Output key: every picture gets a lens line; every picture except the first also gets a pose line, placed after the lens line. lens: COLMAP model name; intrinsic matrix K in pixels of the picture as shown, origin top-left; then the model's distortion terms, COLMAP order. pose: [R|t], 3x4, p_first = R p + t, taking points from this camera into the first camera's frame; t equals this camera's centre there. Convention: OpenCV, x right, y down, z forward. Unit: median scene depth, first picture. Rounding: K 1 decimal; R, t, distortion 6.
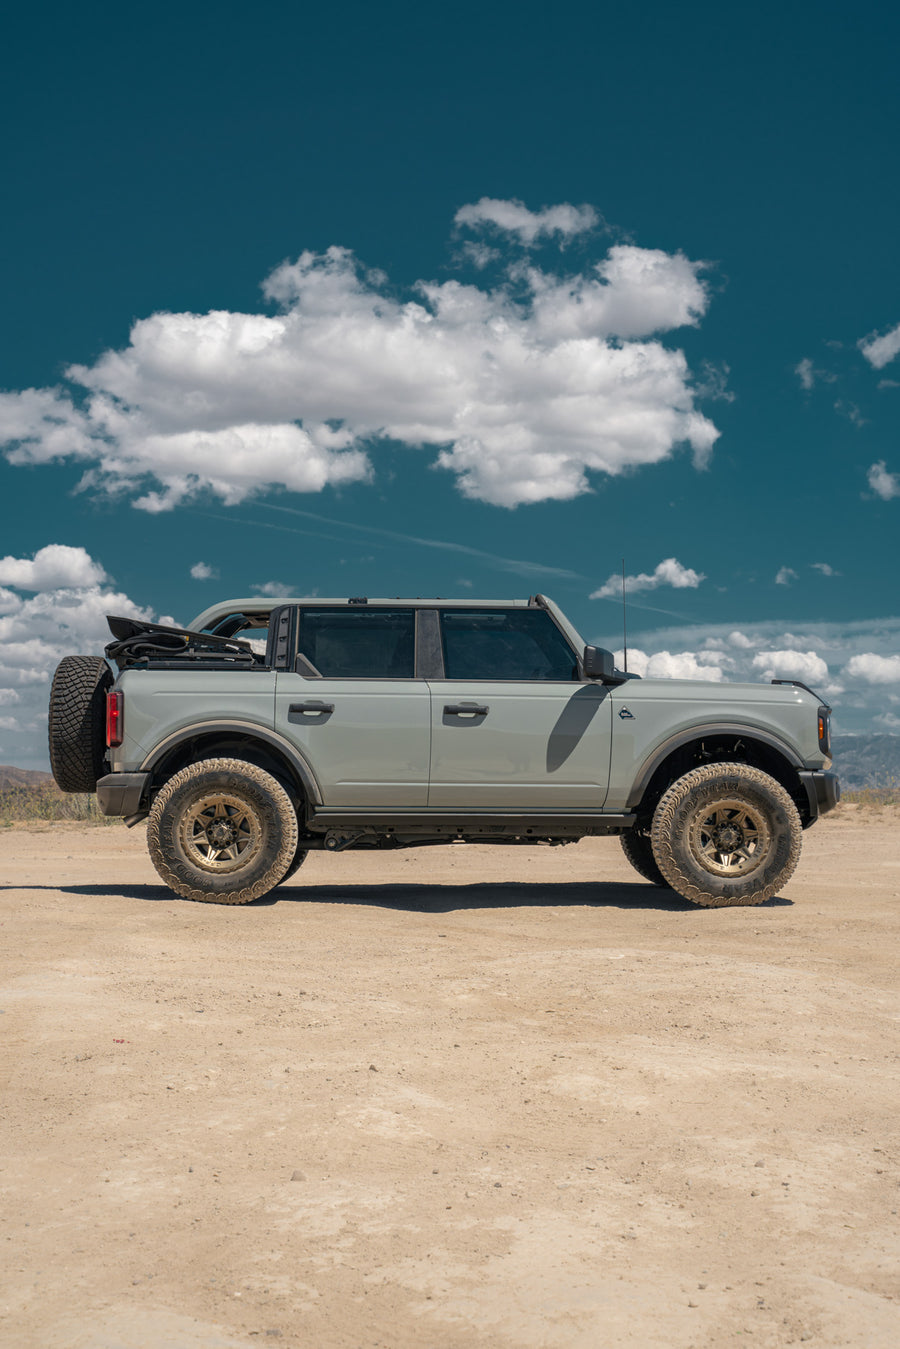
lens RADIAL K [[1612.4, 0, 446.9], [0, 1612.4, 686.2], [0, 0, 1]] dist [0.012620, 0.000000]
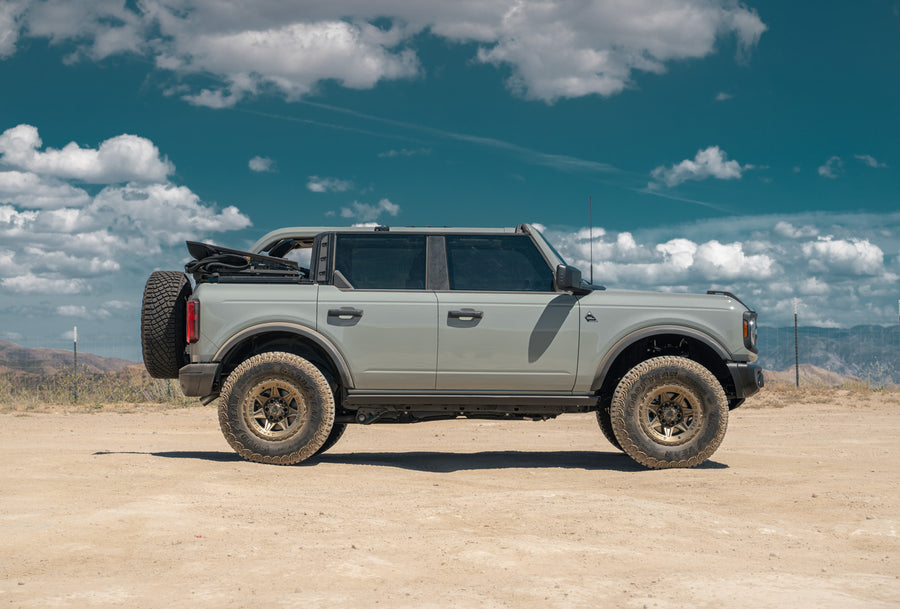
lens RADIAL K [[1637.1, 0, 456.6], [0, 1637.1, 304.2], [0, 0, 1]] dist [0.122427, 0.000000]
pose [[0.999144, 0.000122, -0.041356, 0.058921], [0.000701, 0.999802, 0.019881, -0.019401], [0.041350, -0.019892, 0.998947, -0.302069]]
